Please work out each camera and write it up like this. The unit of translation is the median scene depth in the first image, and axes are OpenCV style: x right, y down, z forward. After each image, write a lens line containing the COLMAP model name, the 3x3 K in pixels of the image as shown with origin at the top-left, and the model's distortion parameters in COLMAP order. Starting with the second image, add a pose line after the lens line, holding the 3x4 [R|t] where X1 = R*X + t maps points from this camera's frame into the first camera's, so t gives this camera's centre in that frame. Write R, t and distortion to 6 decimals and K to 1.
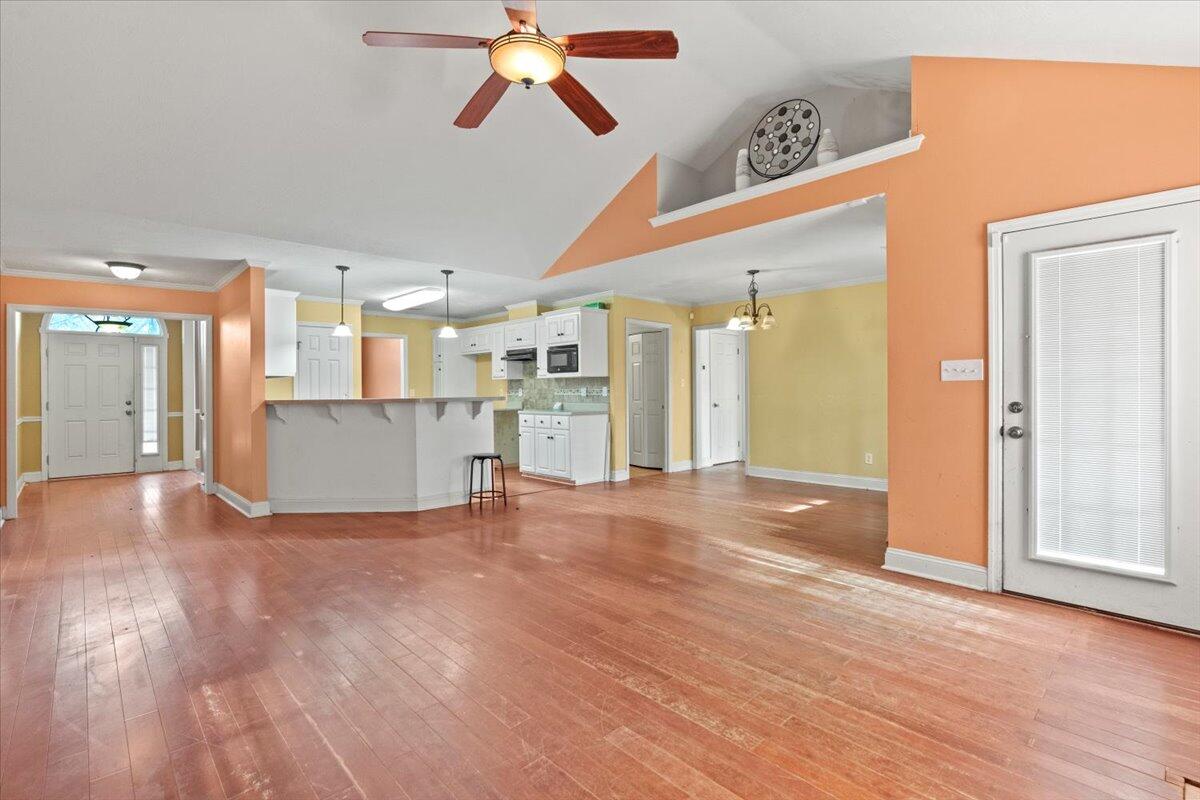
lens RADIAL K [[547.7, 0, 602.4], [0, 547.7, 397.4], [0, 0, 1]] dist [-0.007252, 0.000070]
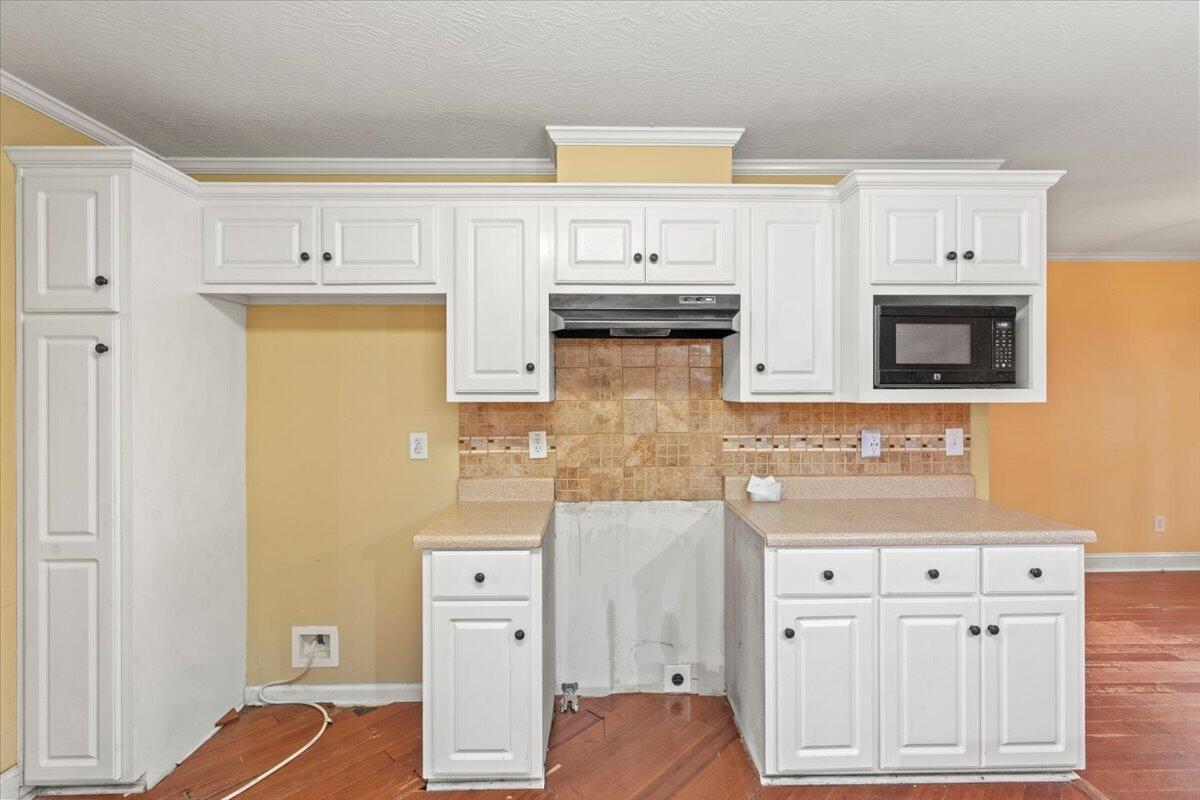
lens RADIAL K [[554.9, 0, 603.4], [0, 554.9, 385.1], [0, 0, 1]] dist [-0.000798, 0.001286]
pose [[0.666878, 0.011300, 0.745081, -0.502184], [0.007349, 0.999737, -0.021740, -0.050249], [-0.745131, 0.019974, 0.666619, 1.130311]]
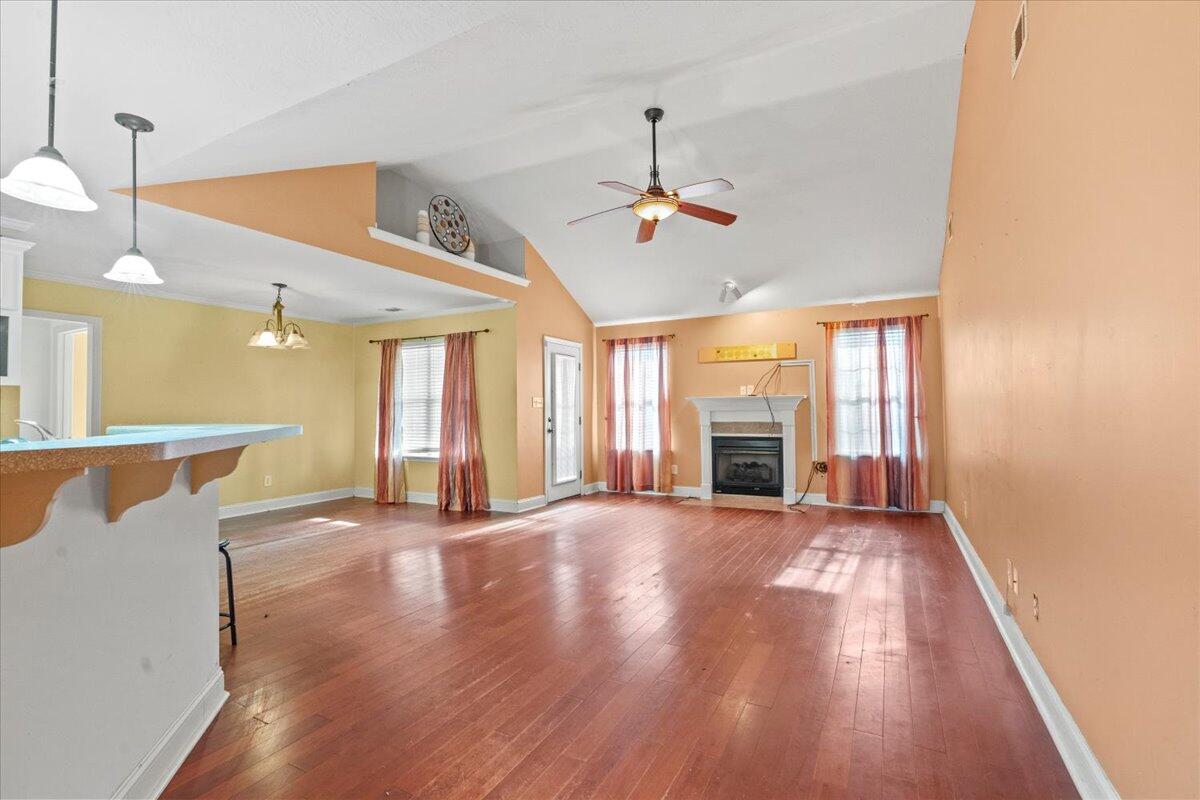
lens RADIAL K [[547.7, 0, 602.4], [0, 547.7, 397.4], [0, 0, 1]] dist [-0.007252, 0.000070]
pose [[-0.313470, 0.035750, 0.948925, -0.756136], [0.024902, 0.999257, -0.029420, -0.000473], [-0.949272, 0.014408, -0.314127, 0.775139]]
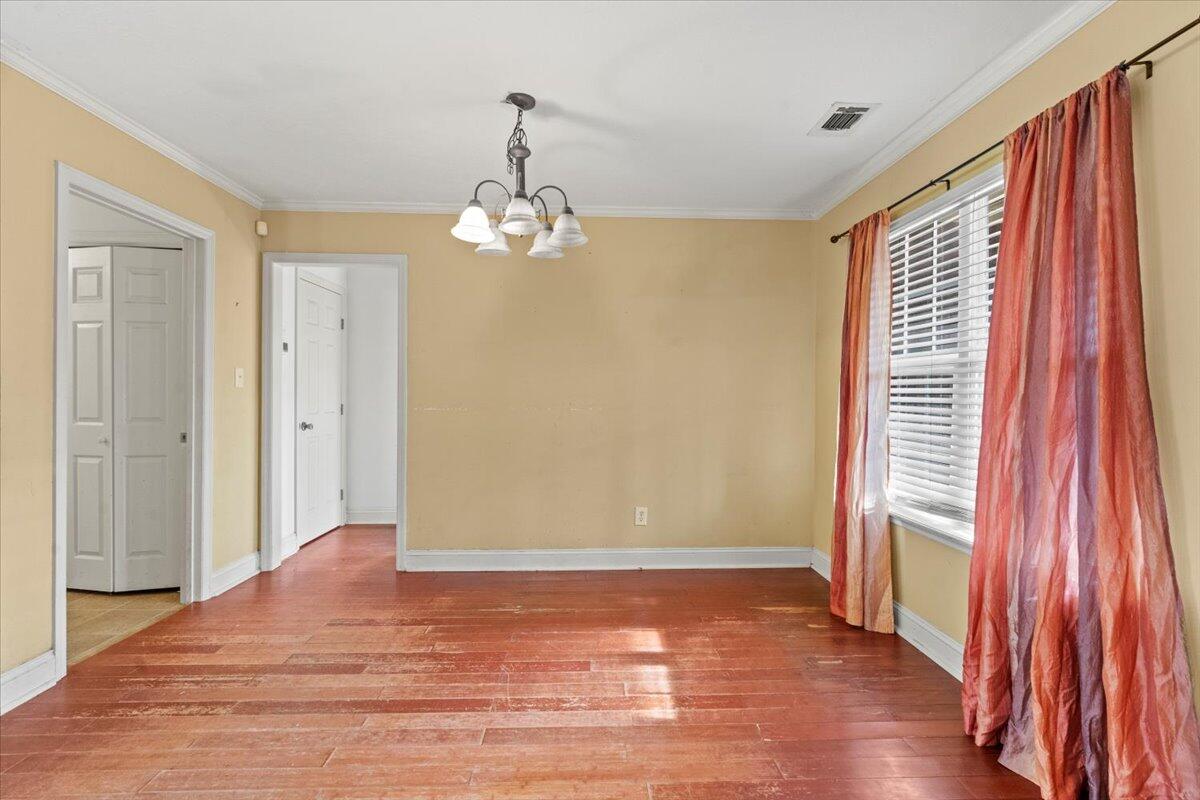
lens RADIAL K [[547.7, 0, 602.4], [0, 547.7, 397.4], [0, 0, 1]] dist [-0.007252, 0.000070]
pose [[0.657215, 0.008038, 0.753661, 0.017043], [-0.002056, 0.999959, -0.008872, -0.011113], [-0.753701, 0.004282, 0.657204, 0.693778]]
